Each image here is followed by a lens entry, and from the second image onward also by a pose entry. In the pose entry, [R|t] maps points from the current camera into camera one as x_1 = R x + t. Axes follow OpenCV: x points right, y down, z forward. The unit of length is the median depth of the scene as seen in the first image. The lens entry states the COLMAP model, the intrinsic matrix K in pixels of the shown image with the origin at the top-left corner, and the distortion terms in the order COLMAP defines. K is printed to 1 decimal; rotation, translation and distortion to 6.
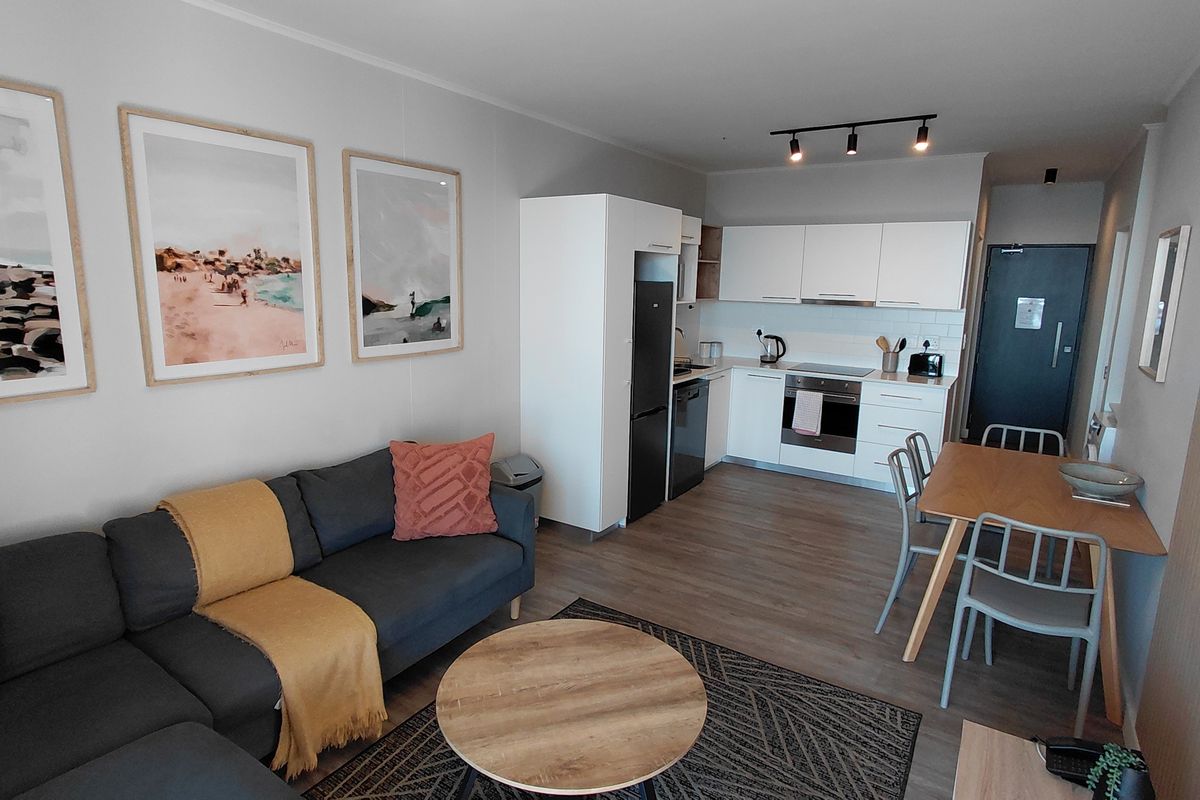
lens RADIAL K [[650.6, 0, 590.0], [0, 650.6, 394.6], [0, 0, 1]] dist [-0.004878, -0.002091]
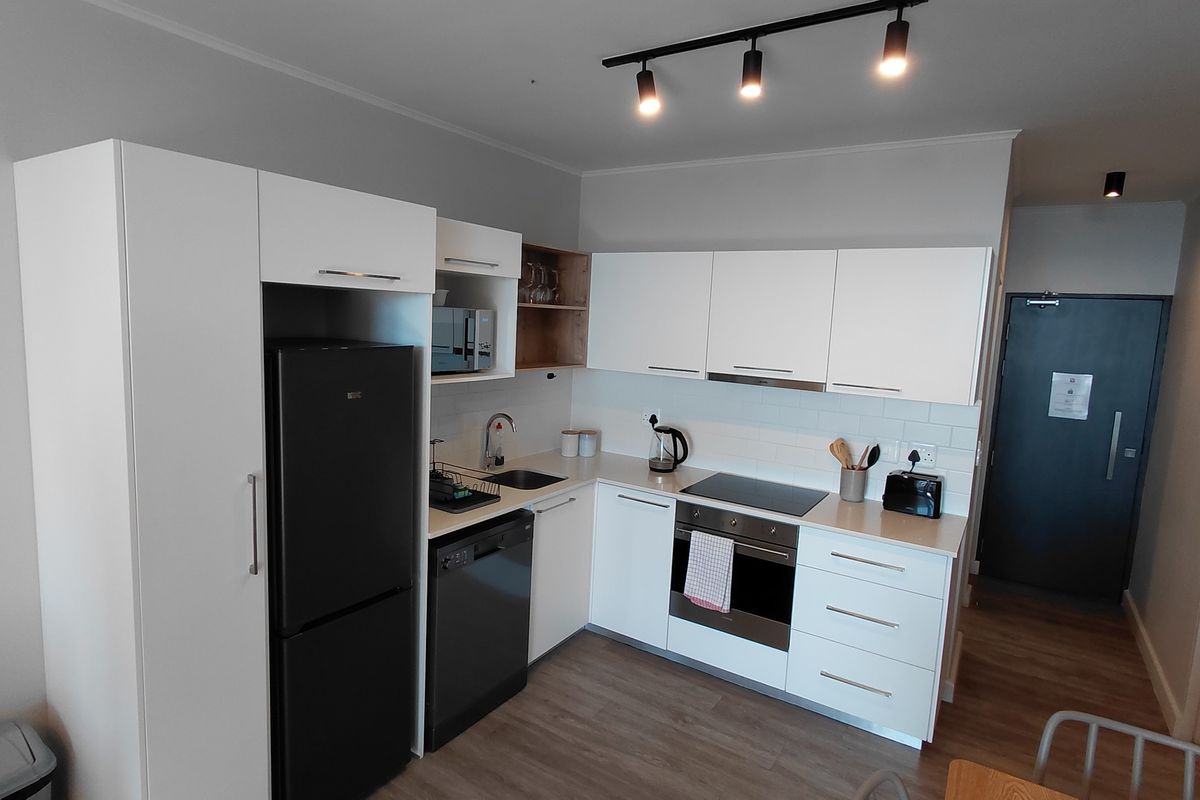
lens RADIAL K [[650.6, 0, 590.0], [0, 650.6, 394.6], [0, 0, 1]] dist [-0.004878, -0.002091]
pose [[0.999671, 0.025285, 0.004203, 0.220469], [-0.024984, 0.997848, -0.060622, -0.090091], [-0.005726, 0.060497, 0.998152, 0.410905]]
